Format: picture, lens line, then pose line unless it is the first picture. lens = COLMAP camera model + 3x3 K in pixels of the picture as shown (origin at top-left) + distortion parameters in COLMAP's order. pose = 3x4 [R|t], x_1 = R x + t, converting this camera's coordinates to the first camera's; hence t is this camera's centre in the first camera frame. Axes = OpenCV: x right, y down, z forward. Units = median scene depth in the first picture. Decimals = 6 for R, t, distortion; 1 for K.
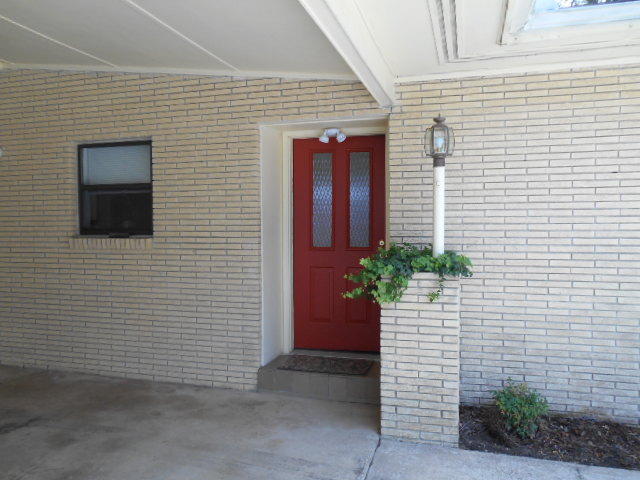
lens RADIAL K [[502.9, 0, 318.1], [0, 502.9, 242.2], [0, 0, 1]] dist [-0.019778, 0.012168]
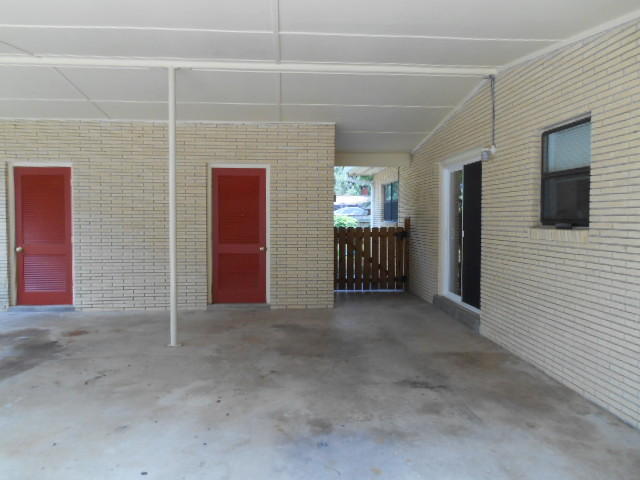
lens RADIAL K [[502.9, 0, 320.2], [0, 502.9, 240.3], [0, 0, 1]] dist [-0.019778, 0.012168]
pose [[0.346401, 0.047377, -0.936889, 0.311743], [-0.038184, 0.998608, 0.036380, -0.004453], [0.937309, 0.023172, 0.347728, 0.277888]]
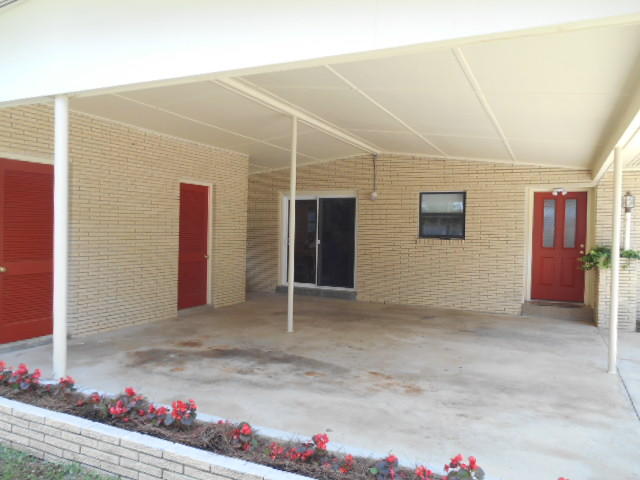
lens RADIAL K [[502.9, 0, 321.0], [0, 502.9, 238.4], [0, 0, 1]] dist [-0.019778, 0.012168]
pose [[0.986826, 0.029203, -0.159130, -0.584309], [-0.033097, 0.999213, -0.021874, 0.049921], [0.158366, 0.026852, 0.987015, -1.118625]]
